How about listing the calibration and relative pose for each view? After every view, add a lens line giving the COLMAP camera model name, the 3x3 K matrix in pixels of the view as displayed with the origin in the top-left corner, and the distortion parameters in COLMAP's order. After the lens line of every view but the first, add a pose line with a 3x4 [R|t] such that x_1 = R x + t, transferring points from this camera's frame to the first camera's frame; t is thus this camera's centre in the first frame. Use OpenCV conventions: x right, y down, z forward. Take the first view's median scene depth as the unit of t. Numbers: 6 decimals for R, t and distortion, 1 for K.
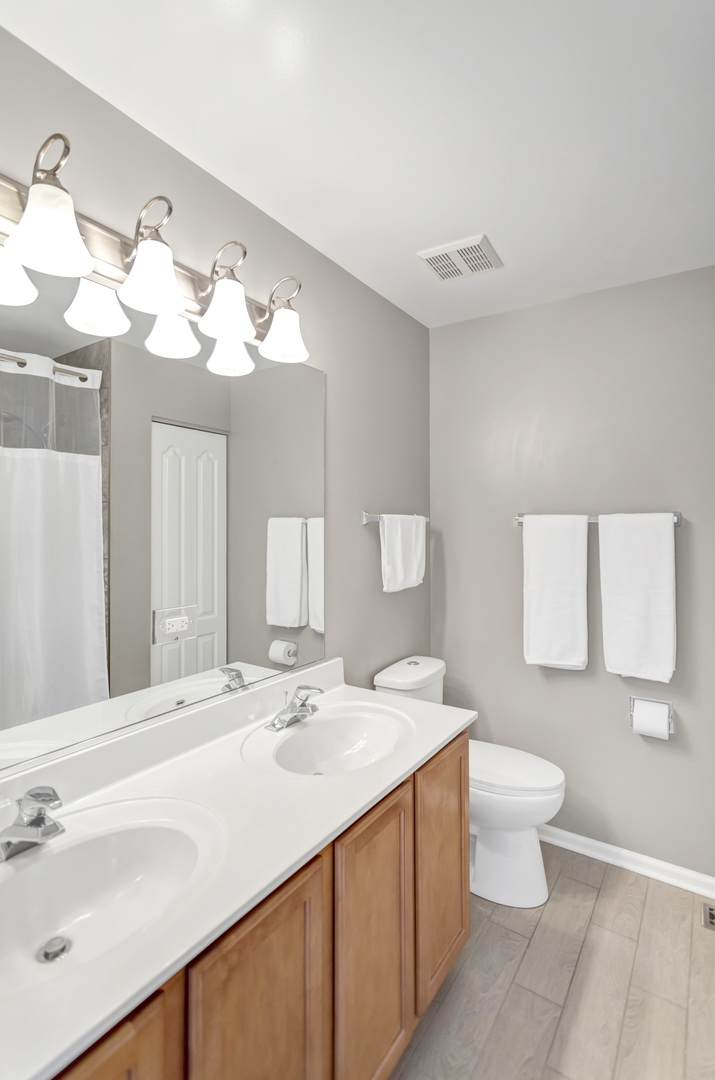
lens RADIAL K [[522.9, 0, 357.5], [0, 522.9, 540.0], [0, 0, 1]] dist [0.005384, 0.000417]
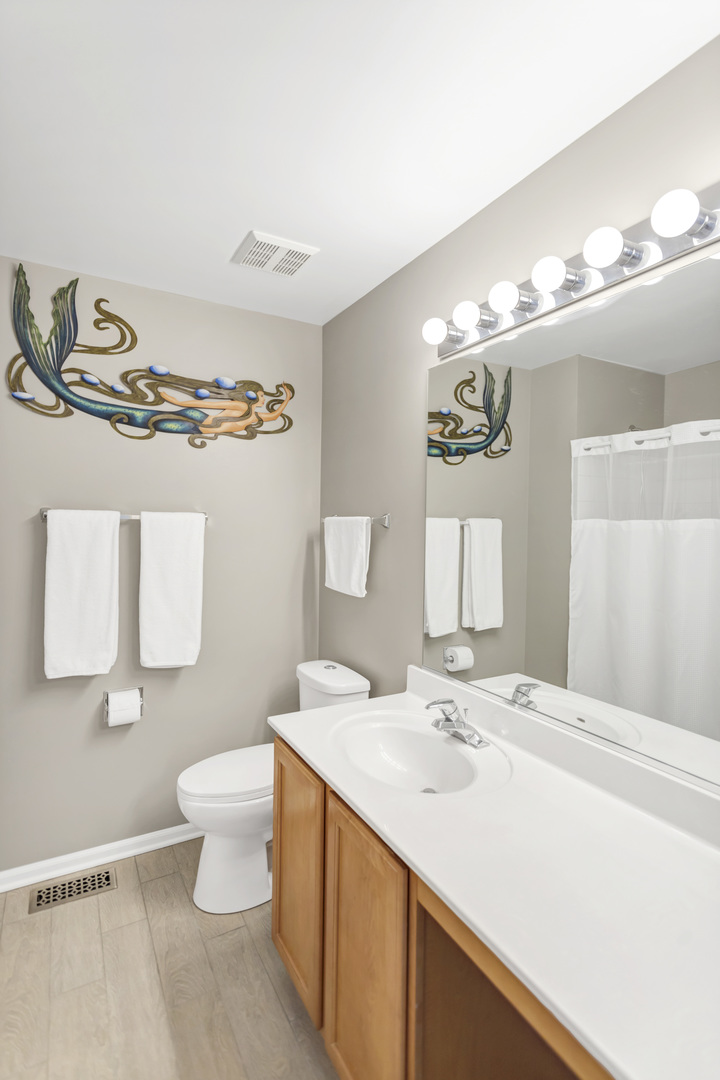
lens RADIAL K [[536.2, 0, 361.9], [0, 536.2, 534.0], [0, 0, 1]] dist [0.002827, 0.000807]
pose [[0.452498, -0.005978, 0.891745, -0.845803], [0.010713, 0.999942, 0.001267, -0.011928], [-0.891701, 0.008980, 0.452536, 0.532541]]
